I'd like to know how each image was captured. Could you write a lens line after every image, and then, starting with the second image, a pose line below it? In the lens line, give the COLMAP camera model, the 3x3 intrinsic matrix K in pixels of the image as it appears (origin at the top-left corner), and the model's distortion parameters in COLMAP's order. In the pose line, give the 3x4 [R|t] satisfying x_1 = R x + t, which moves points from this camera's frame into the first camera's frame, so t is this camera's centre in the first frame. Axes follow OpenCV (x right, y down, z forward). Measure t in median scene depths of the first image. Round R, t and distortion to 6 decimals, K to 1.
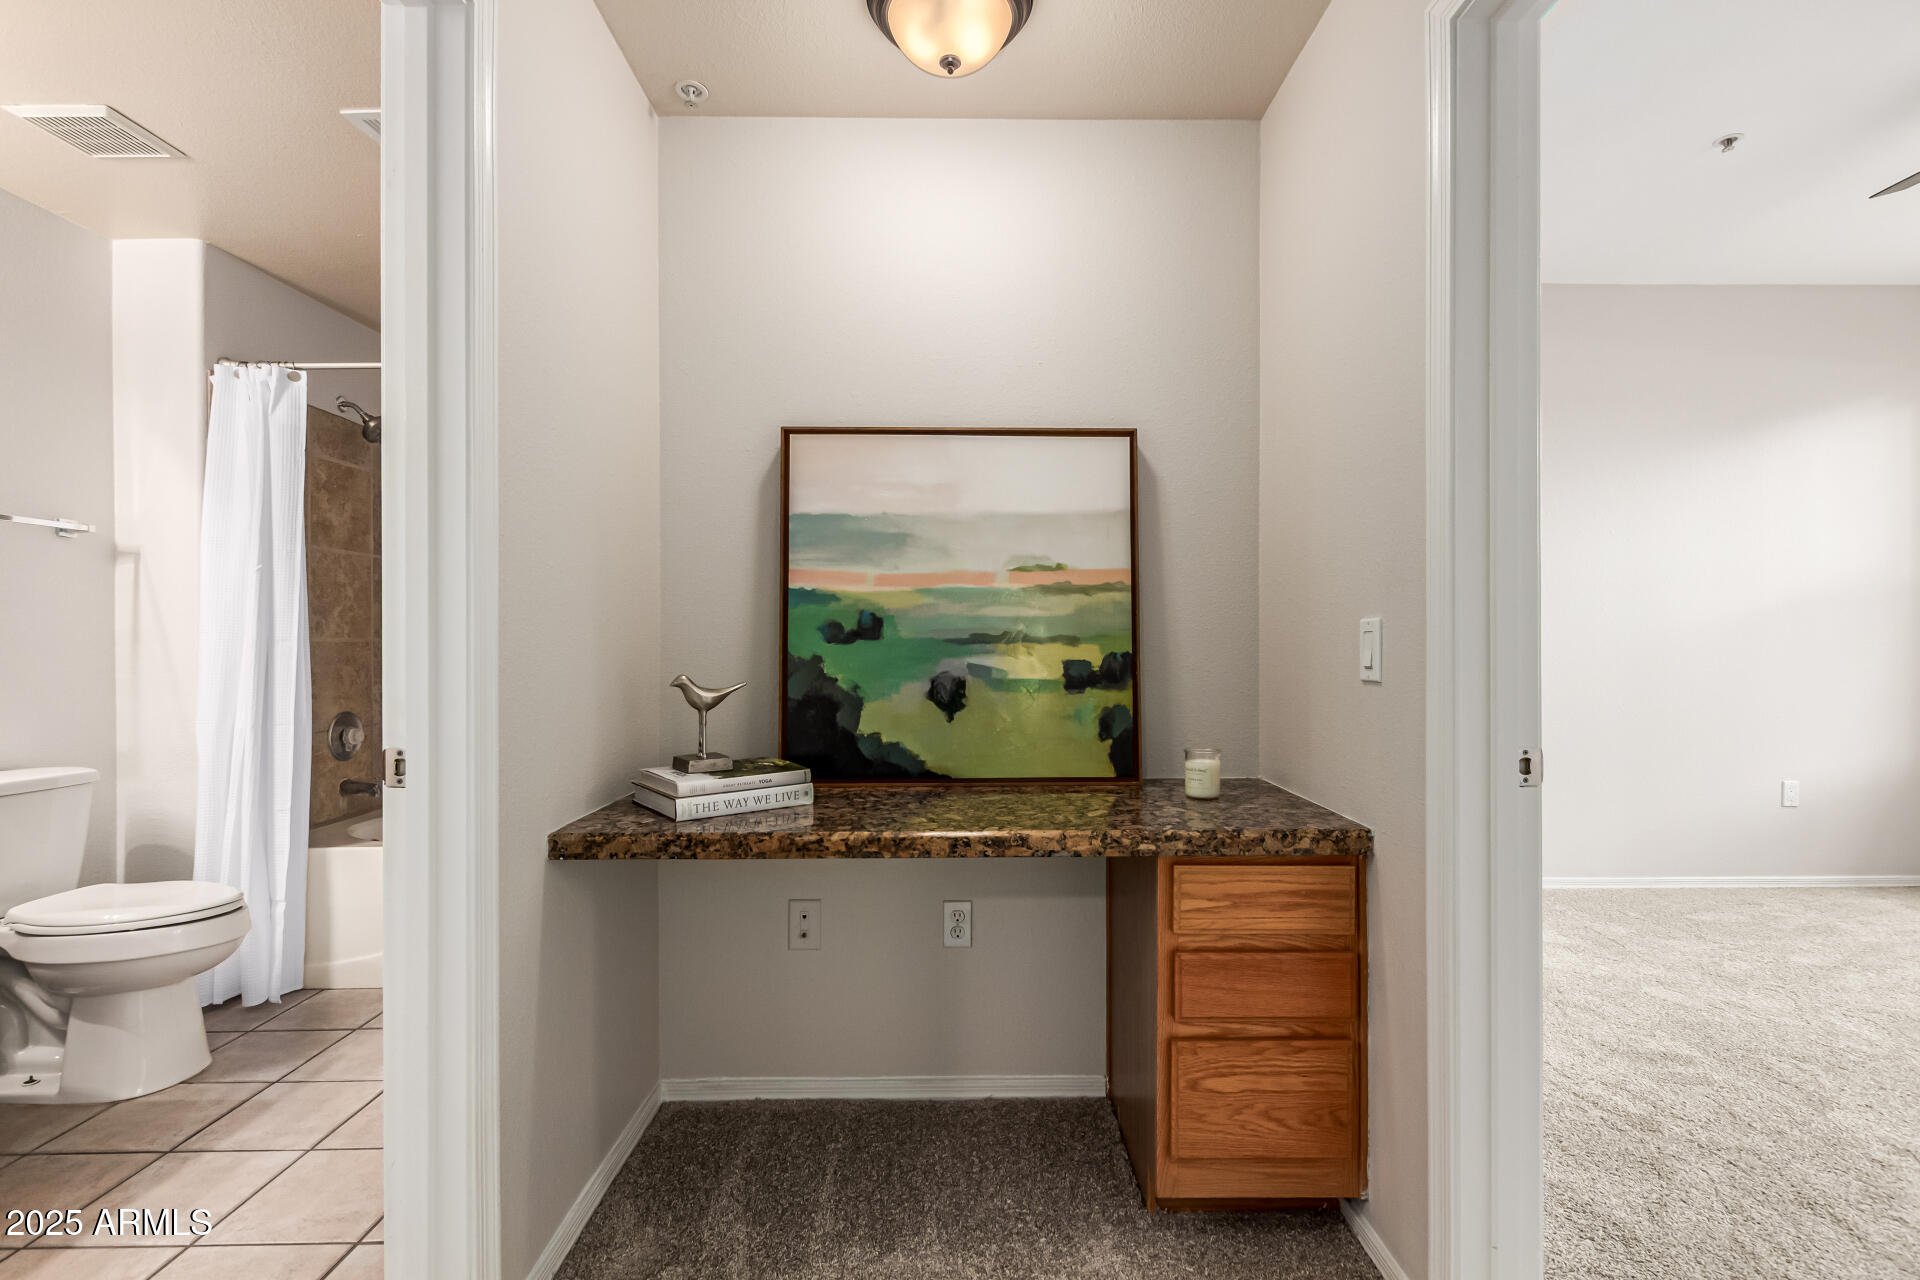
lens RADIAL K [[879.3, 0, 998.5], [0, 879.3, 622.1], [0, 0, 1]] dist [-0.000701, -0.000291]
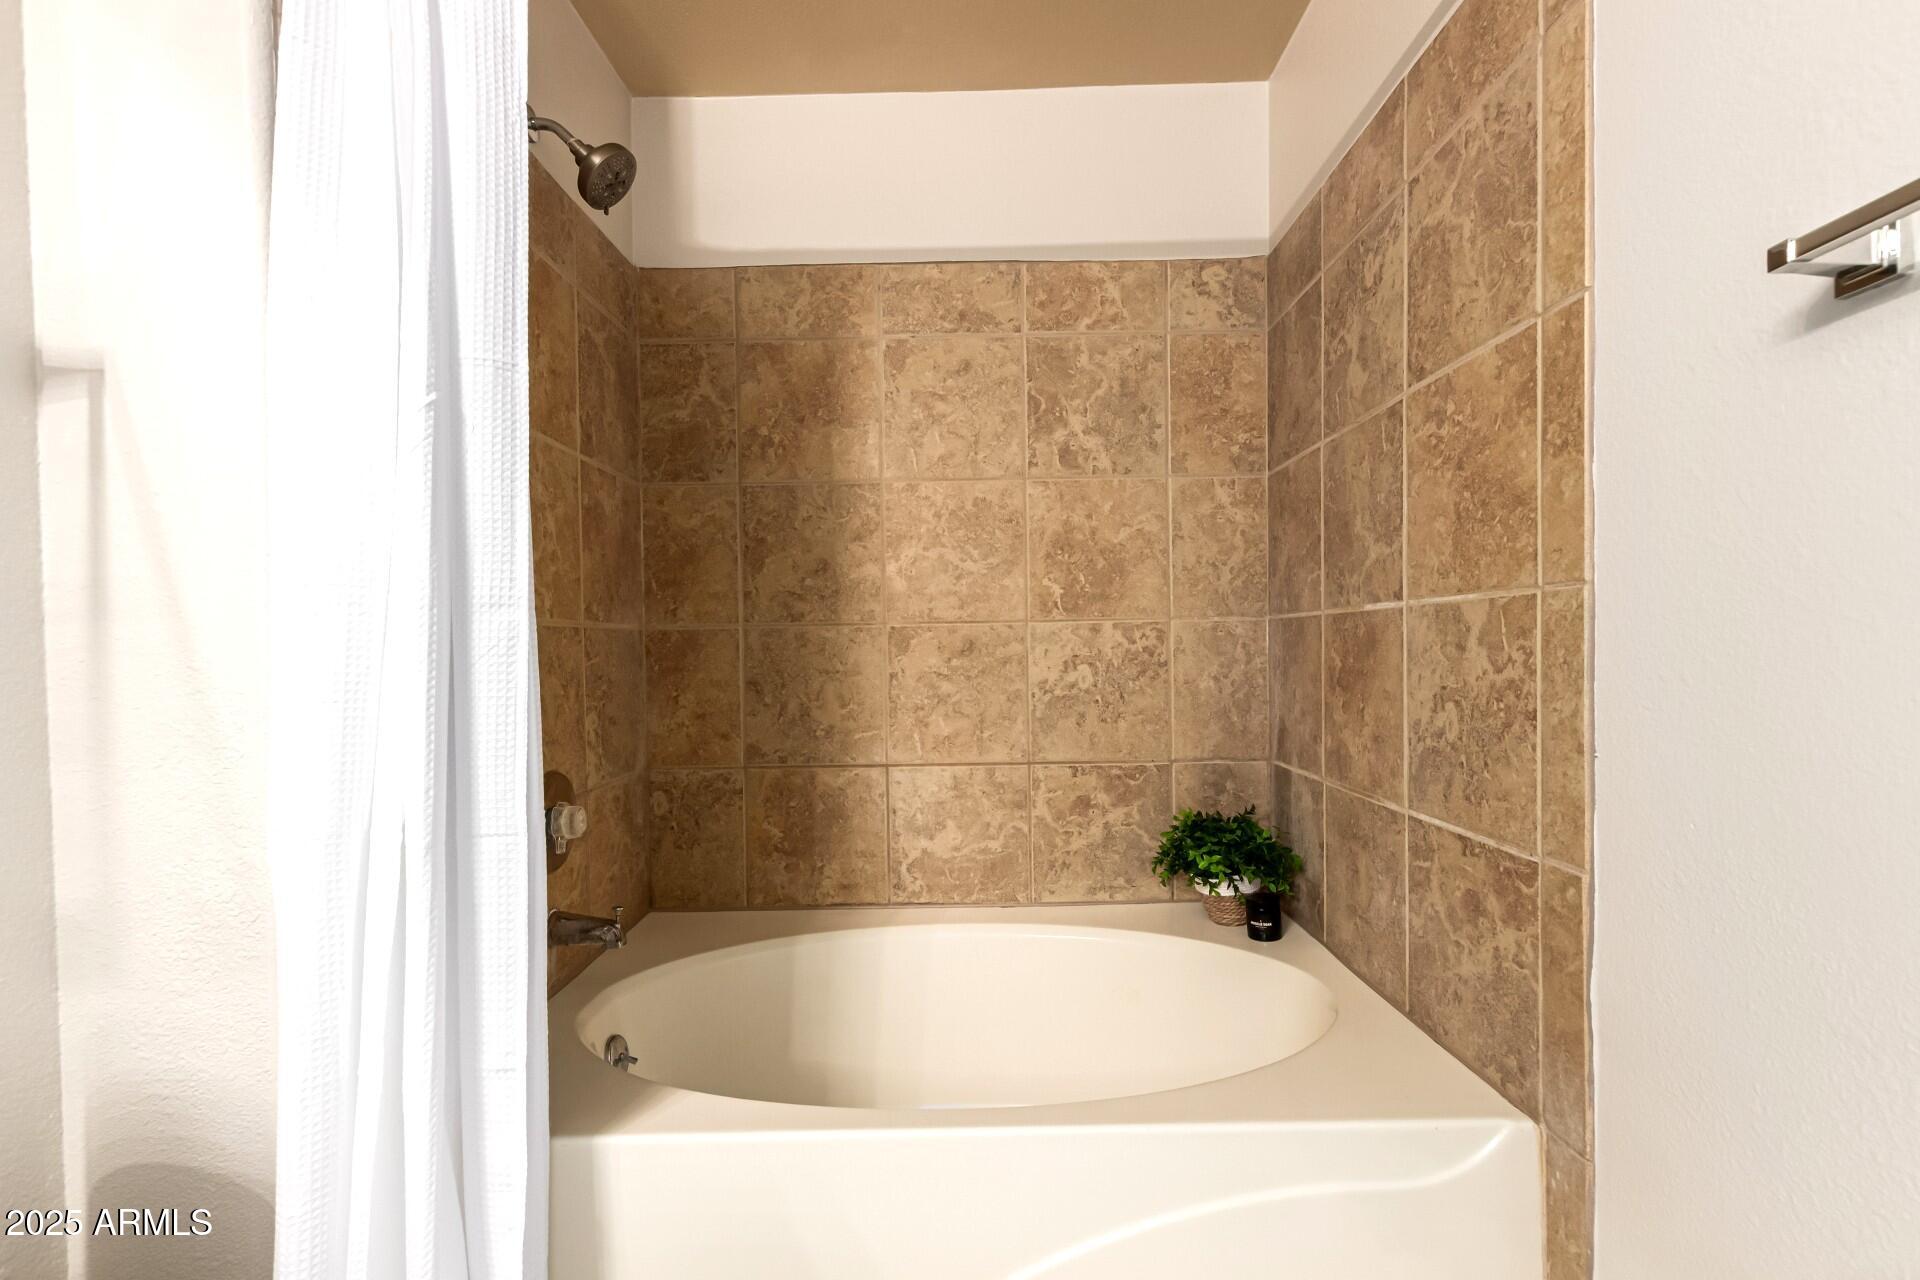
lens RADIAL K [[877.2, 0, 961.6], [0, 877.2, 643.0], [0, 0, 1]] dist [0.005472, -0.000822]
pose [[0.999428, -0.009323, -0.032518, -0.611795], [0.009916, 0.999787, 0.018119, 0.030964], [0.032342, -0.018431, 0.999307, 0.645103]]
